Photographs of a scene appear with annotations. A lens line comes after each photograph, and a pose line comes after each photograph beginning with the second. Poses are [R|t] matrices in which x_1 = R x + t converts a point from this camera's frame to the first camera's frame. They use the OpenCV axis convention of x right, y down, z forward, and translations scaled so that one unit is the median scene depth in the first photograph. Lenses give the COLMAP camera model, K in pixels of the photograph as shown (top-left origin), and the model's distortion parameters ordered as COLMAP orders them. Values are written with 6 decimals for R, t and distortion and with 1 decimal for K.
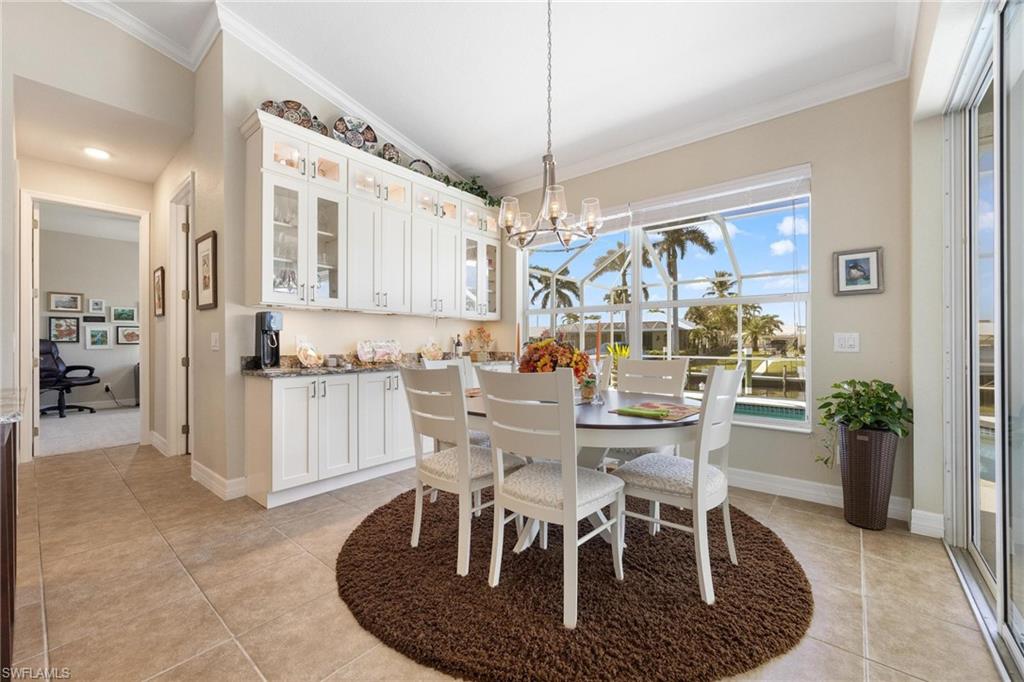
lens RADIAL K [[411.3, 0, 516.5], [0, 411.3, 341.1], [0, 0, 1]] dist [0.000929, 0.000149]
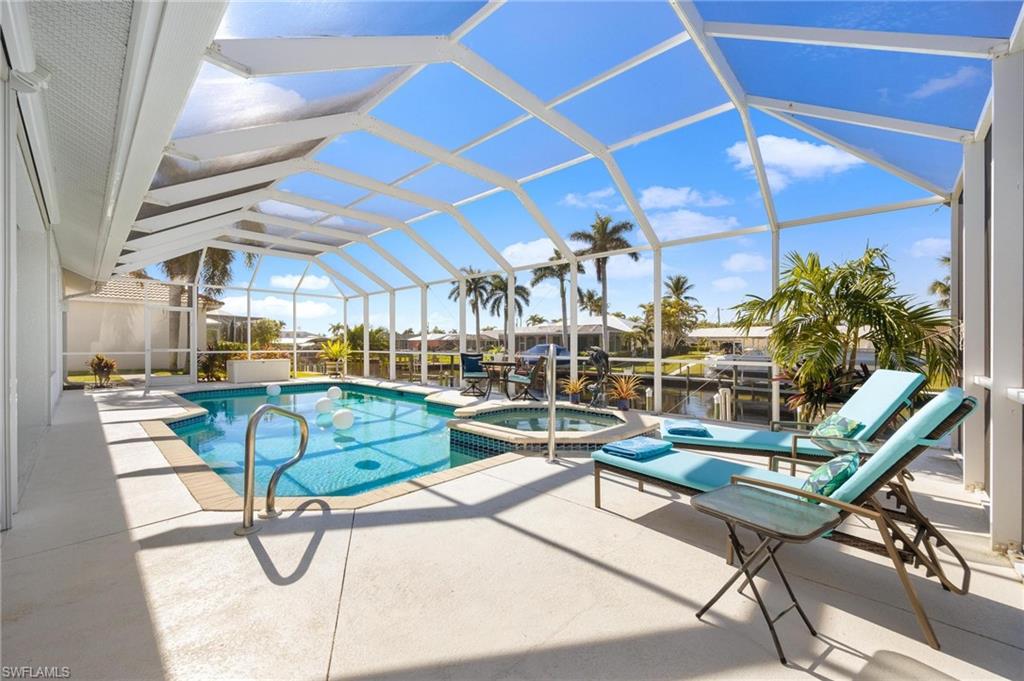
lens RADIAL K [[404.6, 0, 514.6], [0, 404.6, 339.0], [0, 0, 1]] dist [-0.001183, -0.000049]
pose [[0.998075, 0.006341, -0.061691, 1.297039], [-0.007119, 0.999898, -0.012407, 0.026686], [0.061606, 0.012822, 0.998018, -0.334037]]
